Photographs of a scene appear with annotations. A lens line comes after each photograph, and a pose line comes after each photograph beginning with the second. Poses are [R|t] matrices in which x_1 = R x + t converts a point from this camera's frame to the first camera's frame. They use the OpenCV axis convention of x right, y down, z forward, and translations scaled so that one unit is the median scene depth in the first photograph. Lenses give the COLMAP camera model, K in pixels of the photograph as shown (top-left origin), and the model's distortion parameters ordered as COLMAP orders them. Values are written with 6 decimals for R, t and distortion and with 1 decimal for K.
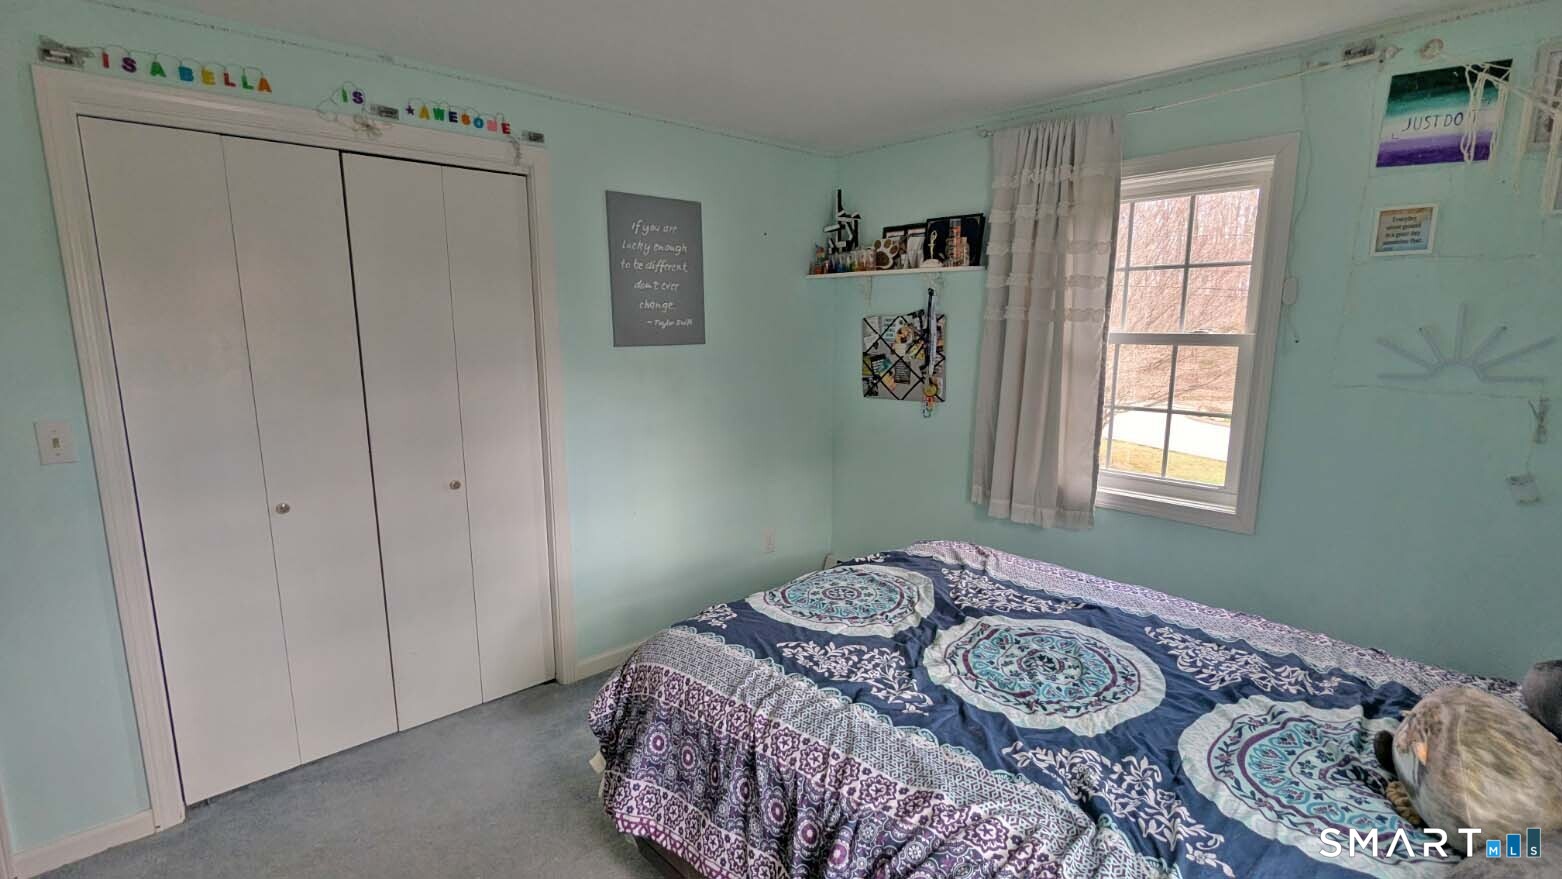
lens RADIAL K [[732.2, 0, 777.8], [0, 732.2, 450.8], [0, 0, 1]] dist [-0.004100, -0.000666]
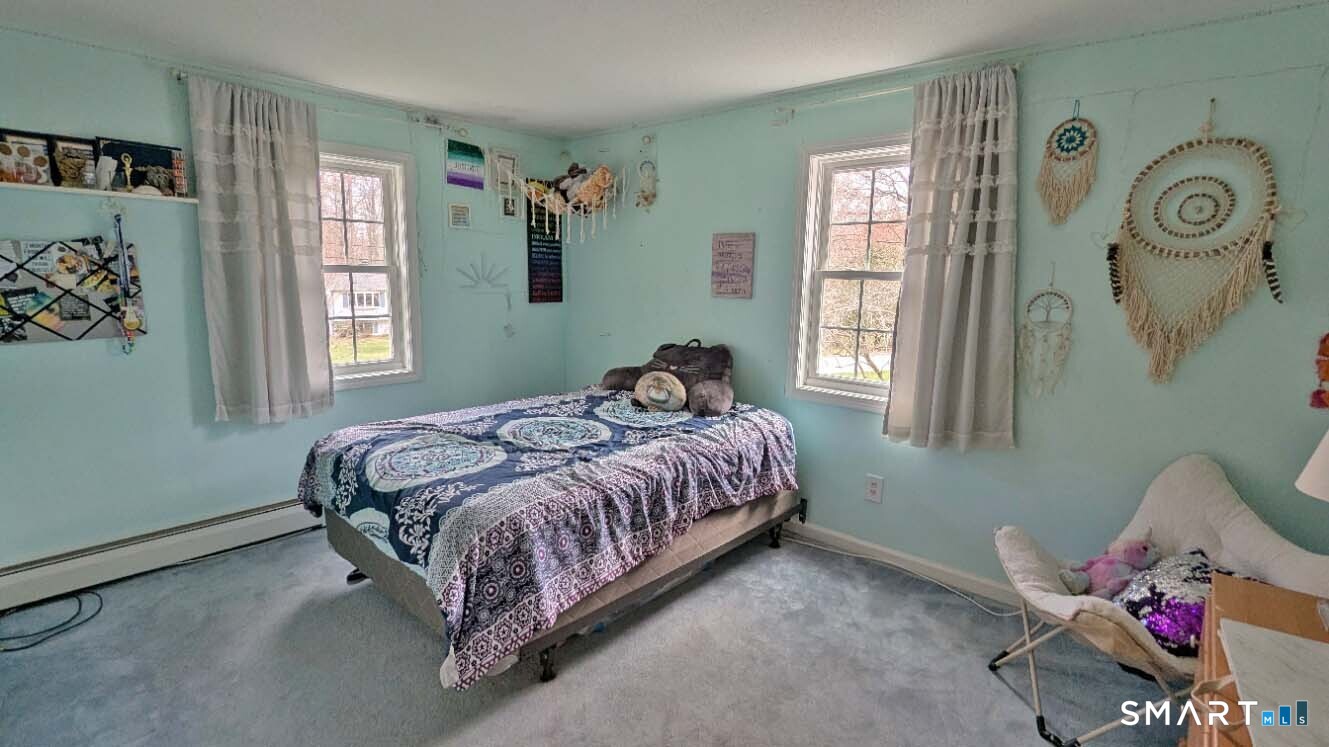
lens RADIAL K [[623.0, 0, 661.3], [0, 623.0, 371.4], [0, 0, 1]] dist [-0.004100, -0.000666]
pose [[-0.091398, -0.157936, 0.983210, -0.666941], [0.154810, 0.973085, 0.170700, -0.055971], [-0.983707, 0.167812, -0.064488, 0.410278]]
